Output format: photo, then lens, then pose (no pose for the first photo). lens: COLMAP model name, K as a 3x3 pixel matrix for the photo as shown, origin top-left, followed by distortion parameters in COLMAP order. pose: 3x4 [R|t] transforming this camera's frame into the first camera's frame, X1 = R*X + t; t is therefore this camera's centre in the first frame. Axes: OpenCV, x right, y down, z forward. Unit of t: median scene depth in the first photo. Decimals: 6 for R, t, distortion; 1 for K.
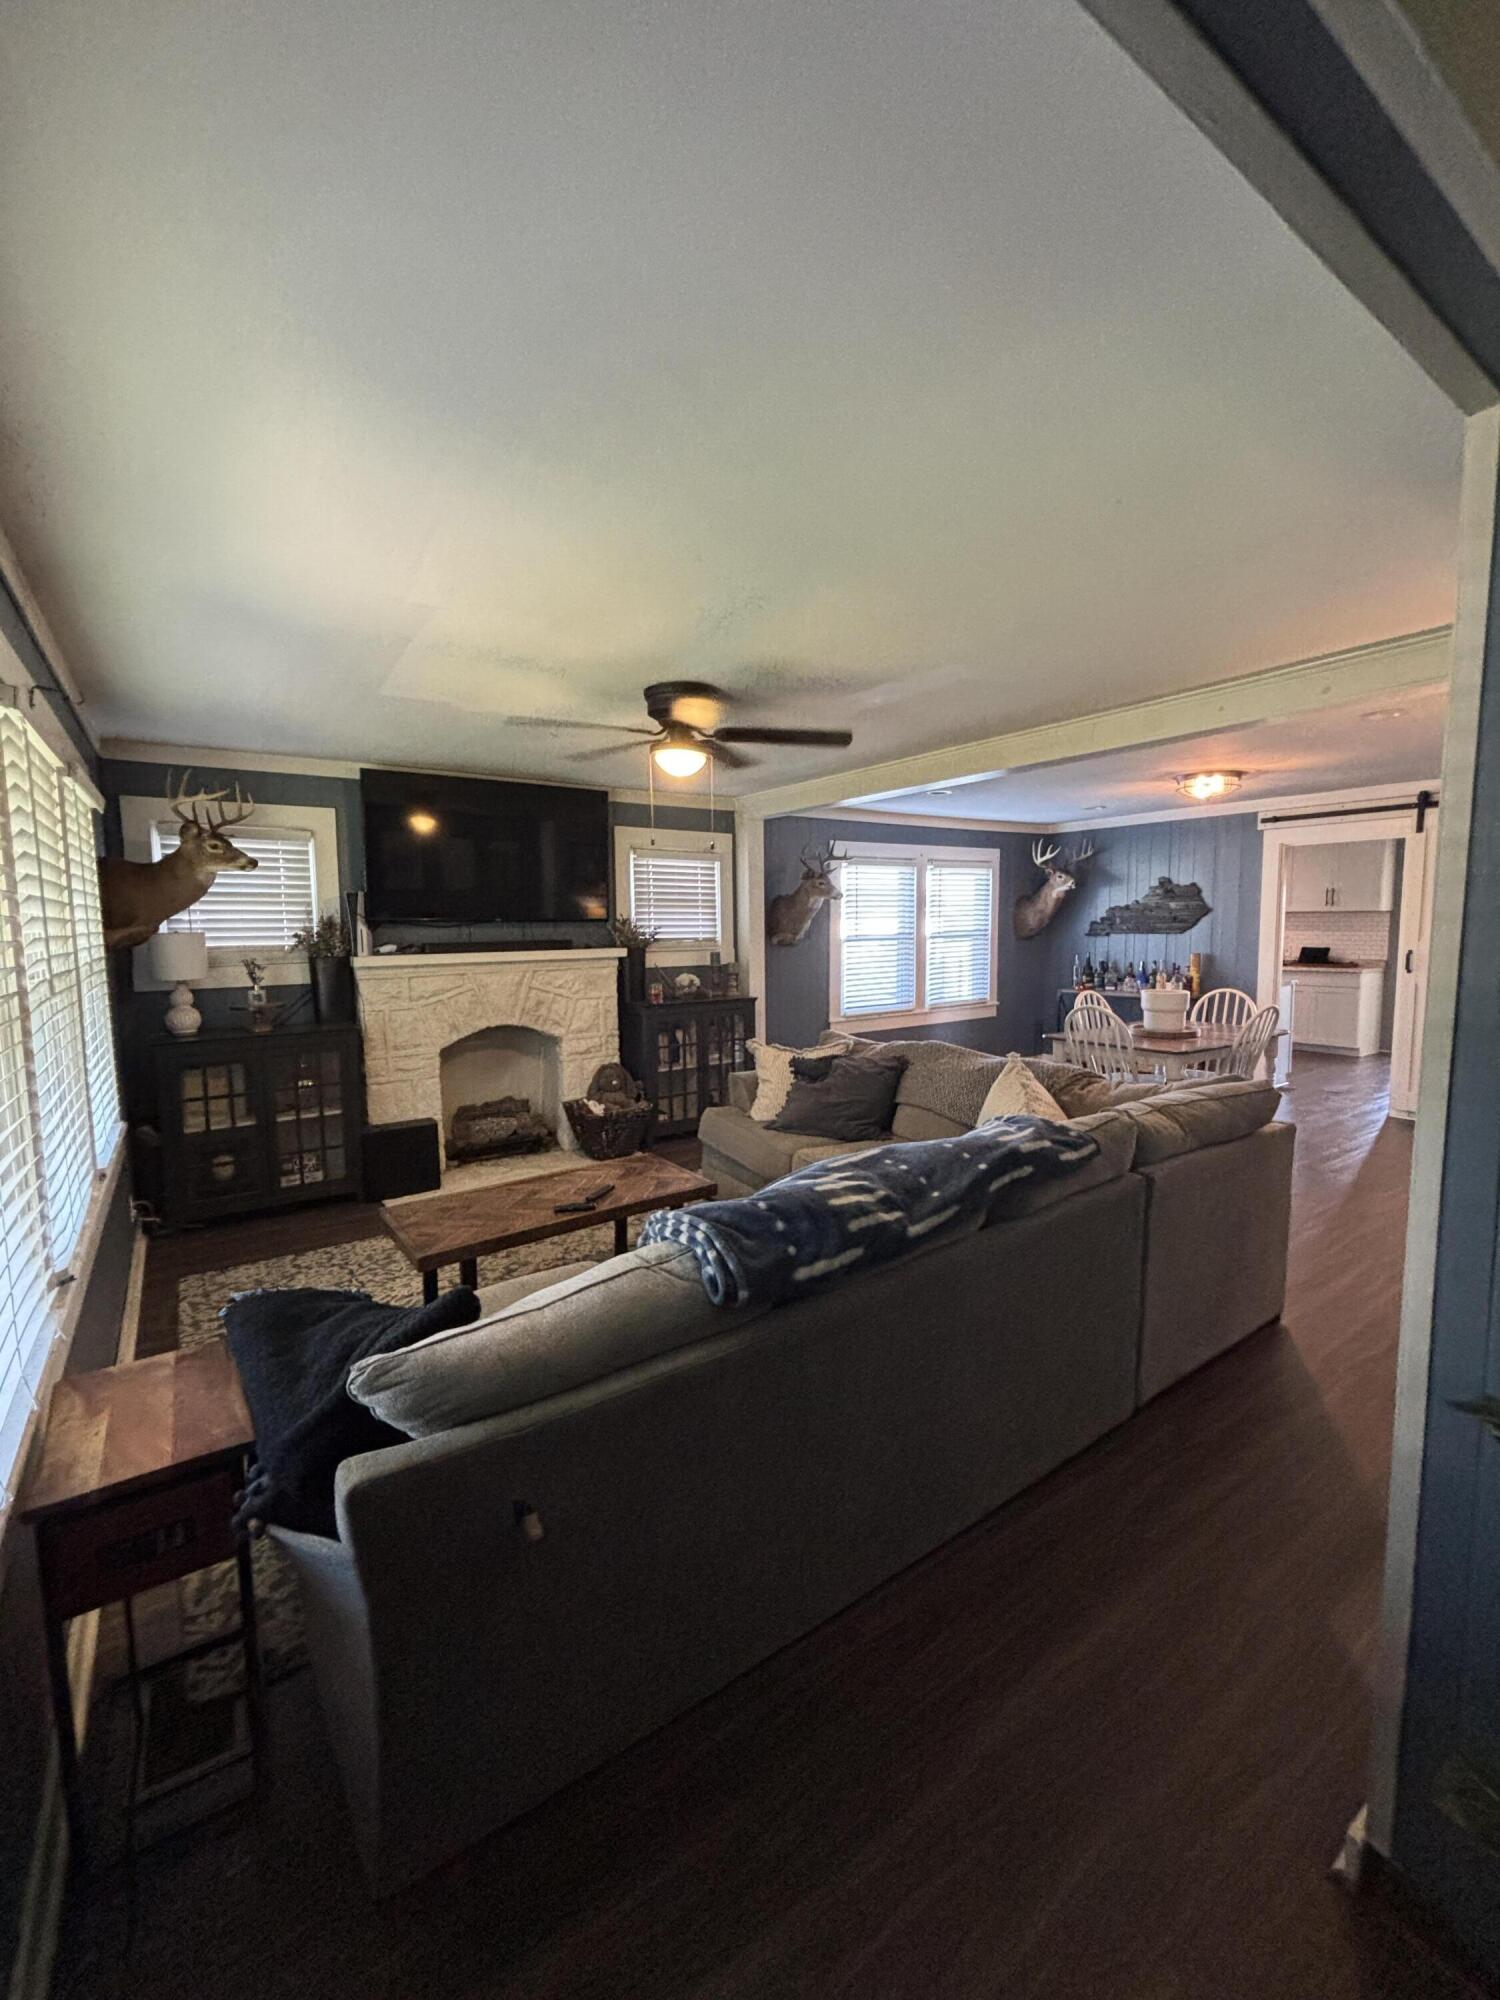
lens RADIAL K [[814.4, 0, 757.1], [0, 814.4, 1000.6], [0, 0, 1]] dist [-0.000216, 0.001145]
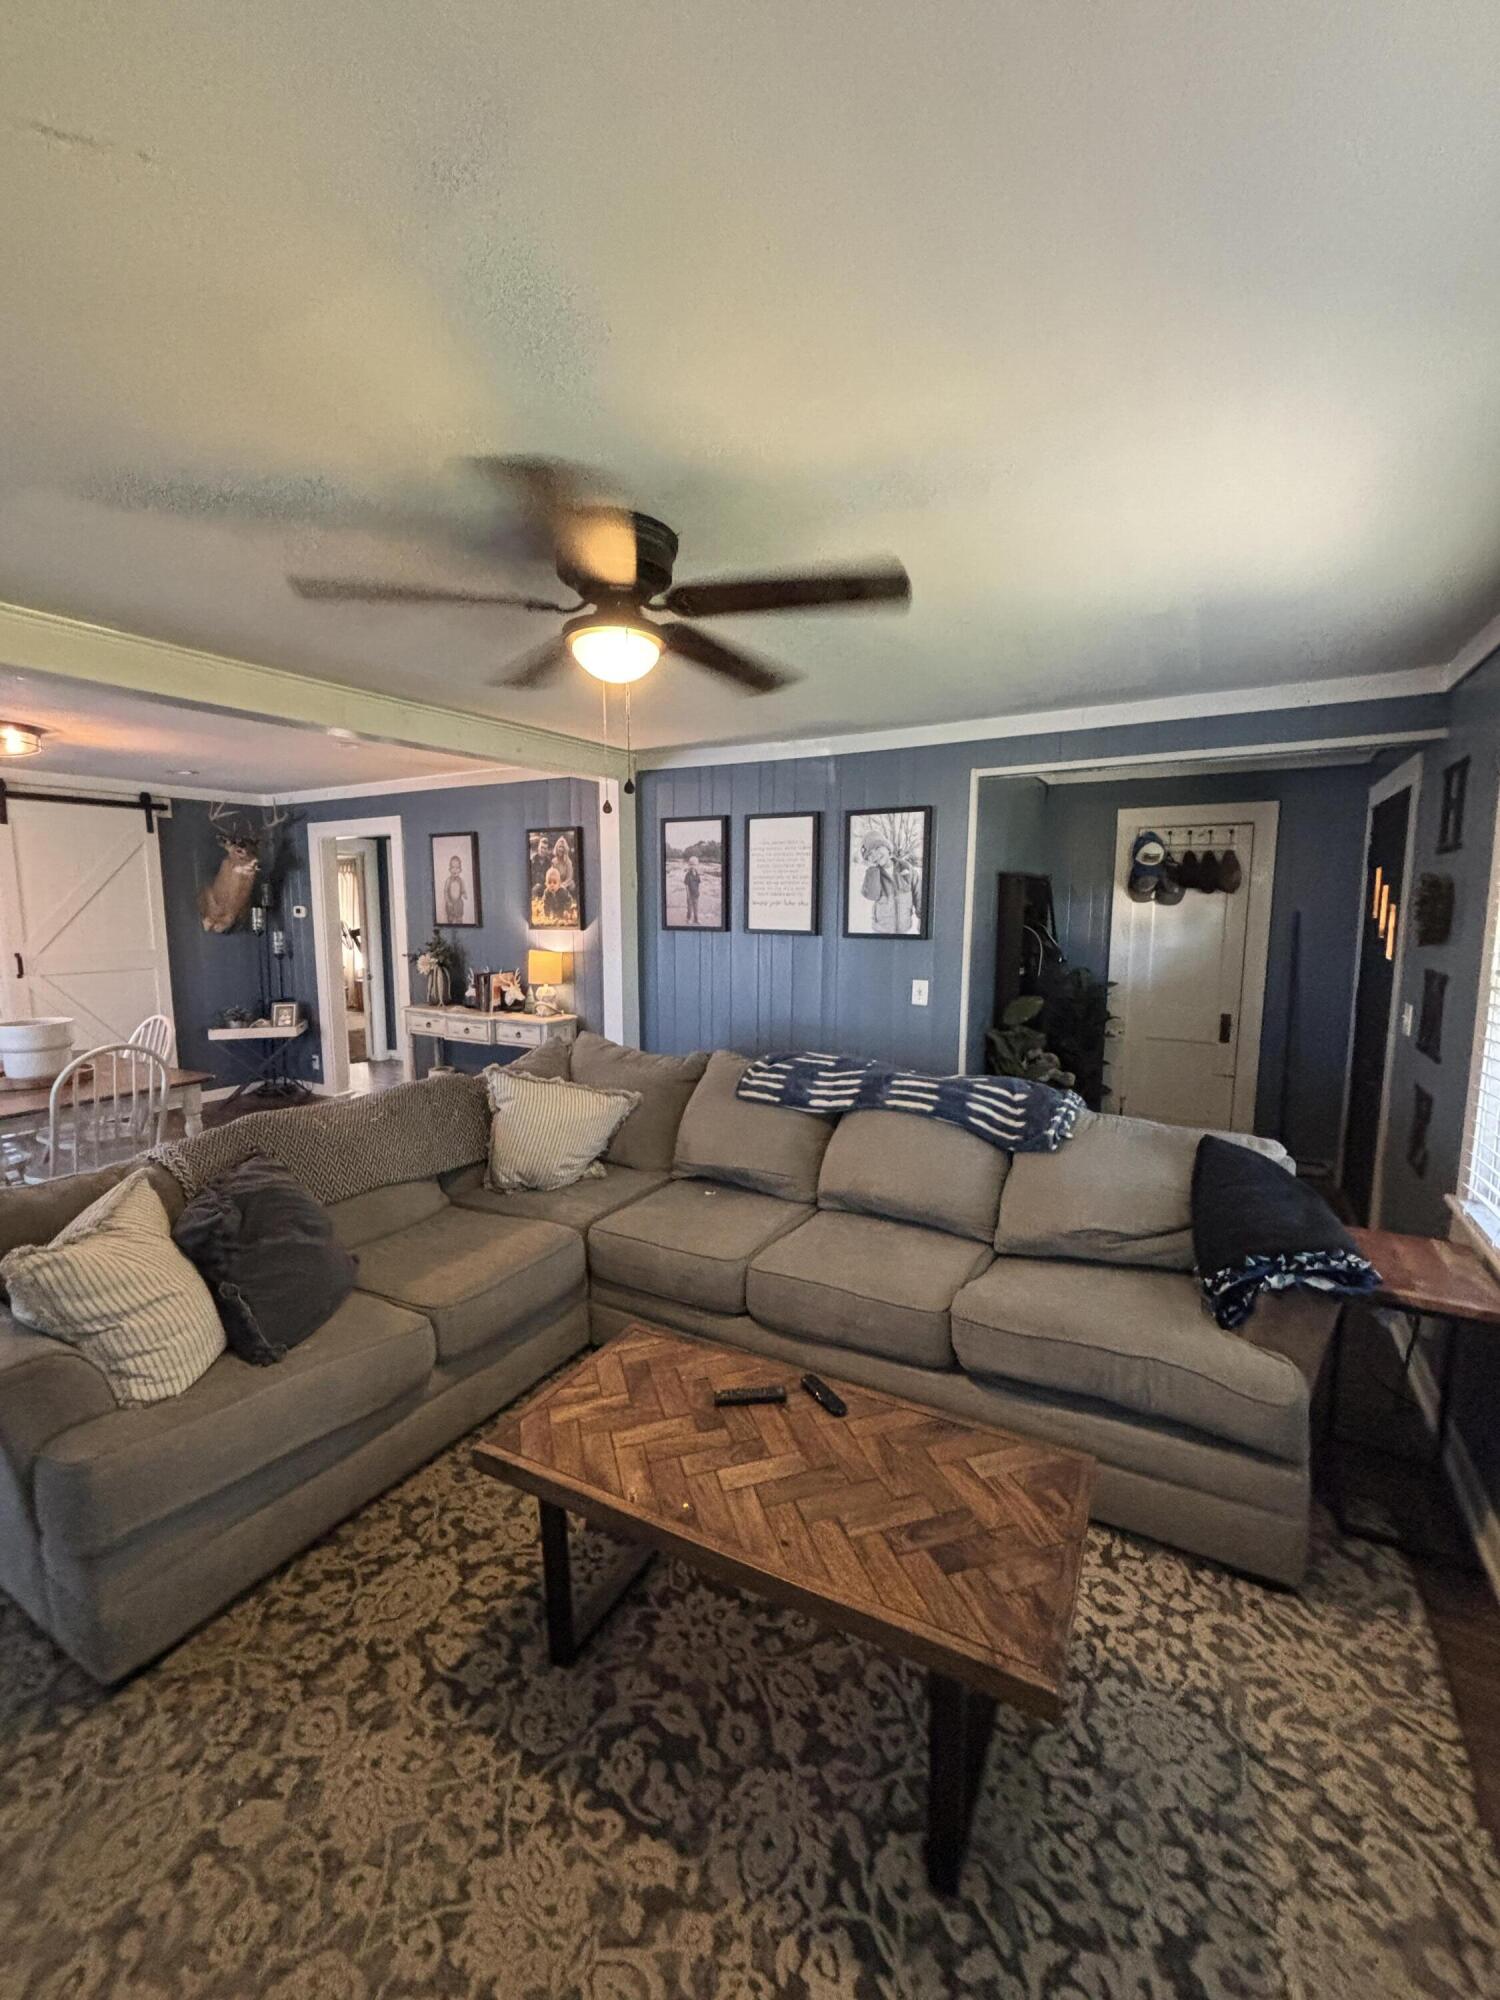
lens RADIAL K [[814.4, 0, 757.4], [0, 814.4, 998.3], [0, 0, 1]] dist [-0.000216, 0.001145]
pose [[-0.445503, -0.101986, 0.889453, -0.583453], [0.087730, 0.983736, 0.156738, -0.118795], [-0.890972, 0.147860, -0.429310, 1.013670]]
